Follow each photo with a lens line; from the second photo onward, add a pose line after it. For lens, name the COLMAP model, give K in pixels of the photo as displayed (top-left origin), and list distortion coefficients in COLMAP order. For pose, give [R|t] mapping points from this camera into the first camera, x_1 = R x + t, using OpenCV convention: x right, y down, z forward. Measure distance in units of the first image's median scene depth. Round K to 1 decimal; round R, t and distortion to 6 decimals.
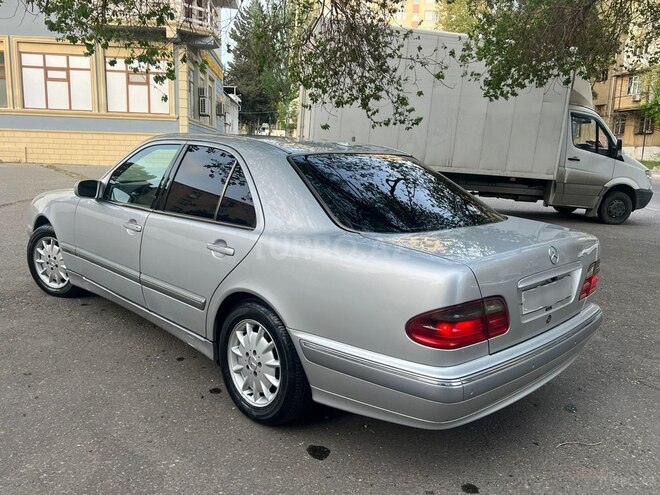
lens RADIAL K [[549.0, 0, 330.3], [0, 549.0, 245.5], [0, 0, 1]] dist [0.007679, 0.004940]
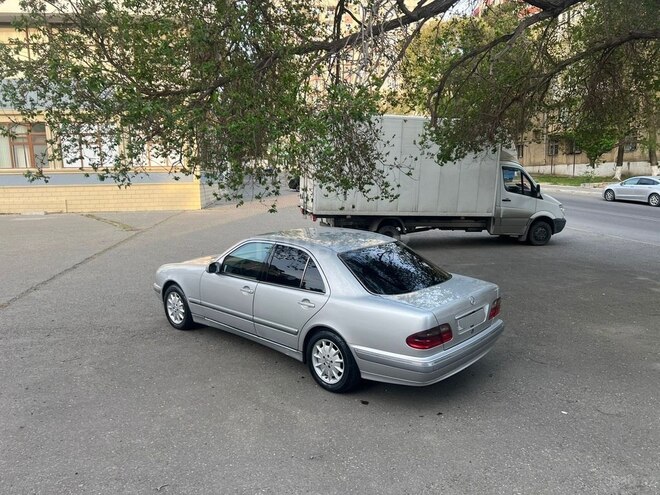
lens RADIAL K [[479.2, 0, 330.0], [0, 479.2, 247.5], [0, 0, 1]] dist [0.060319, -0.095365]
pose [[0.997828, -0.056465, 0.033934, -0.146227], [0.057271, 0.998088, -0.023257, -0.135539], [-0.032556, 0.025150, 0.999153, -0.646504]]
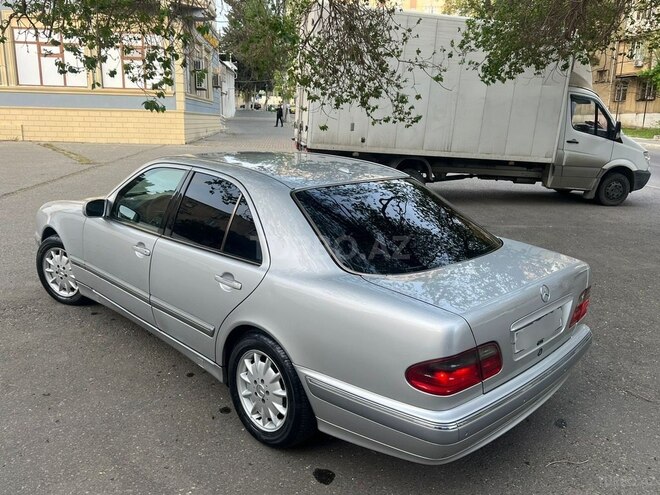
lens RADIAL K [[549.0, 0, 330.3], [0, 549.0, 245.5], [0, 0, 1]] dist [0.007679, 0.004940]
pose [[0.999951, -0.009809, 0.001269, -0.005223], [0.009720, 0.998314, 0.057230, -0.109222], [-0.001828, -0.057215, 0.998360, -0.037335]]
